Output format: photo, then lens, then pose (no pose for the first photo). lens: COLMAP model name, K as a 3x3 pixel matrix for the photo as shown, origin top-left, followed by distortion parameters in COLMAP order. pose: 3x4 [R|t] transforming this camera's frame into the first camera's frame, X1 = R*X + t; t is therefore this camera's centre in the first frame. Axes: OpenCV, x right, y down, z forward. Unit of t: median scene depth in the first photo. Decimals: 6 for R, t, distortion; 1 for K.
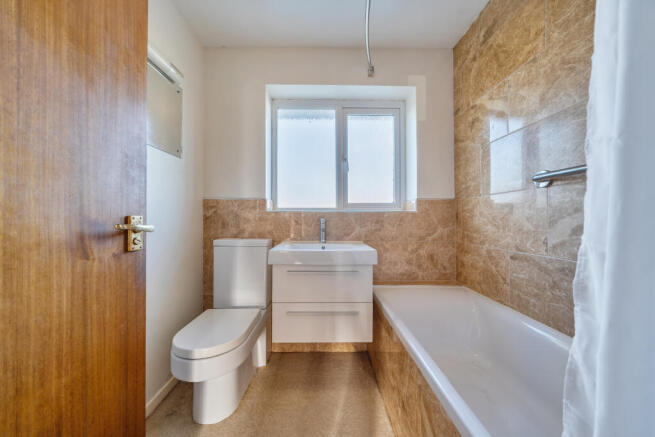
lens RADIAL K [[229.1, 0, 325.6], [0, 229.1, 220.0], [0, 0, 1]] dist [-0.010131, 0.000166]
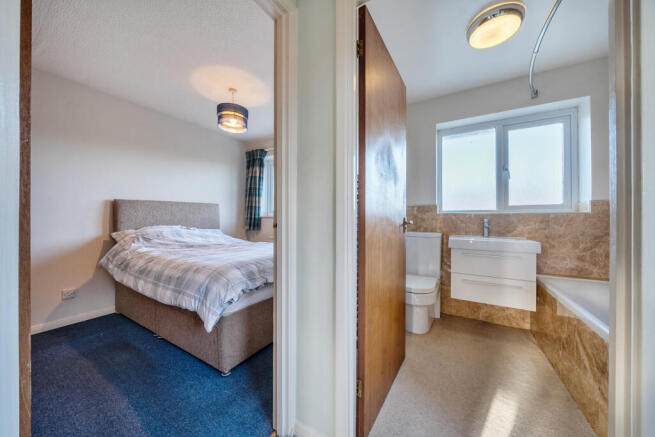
lens RADIAL K [[229.1, 0, 321.0], [0, 229.1, 218.2], [0, 0, 1]] dist [-0.010131, 0.000166]
pose [[0.848017, 0.001859, -0.529966, -0.116431], [-0.002426, 0.999997, -0.000374, -0.006803], [0.529964, 0.001603, 0.848019, -0.580667]]
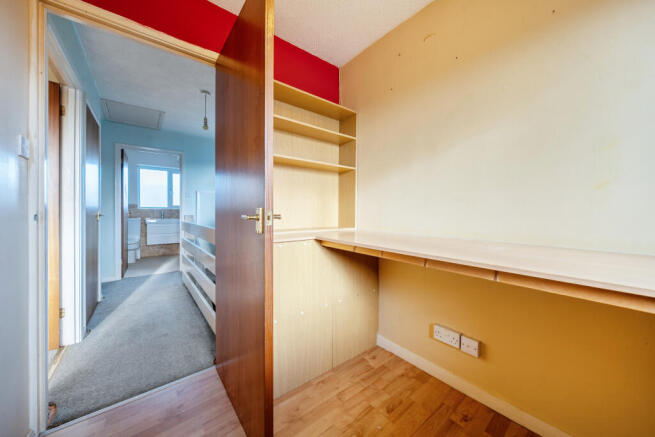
lens RADIAL K [[229.1, 0, 330.9], [0, 229.1, 214.9], [0, 0, 1]] dist [-0.010131, 0.000166]
pose [[0.781784, -0.000181, 0.623550, -0.141141], [-0.004922, 0.999967, 0.006462, 0.010660], [-0.623530, -0.008121, 0.781757, -2.577391]]
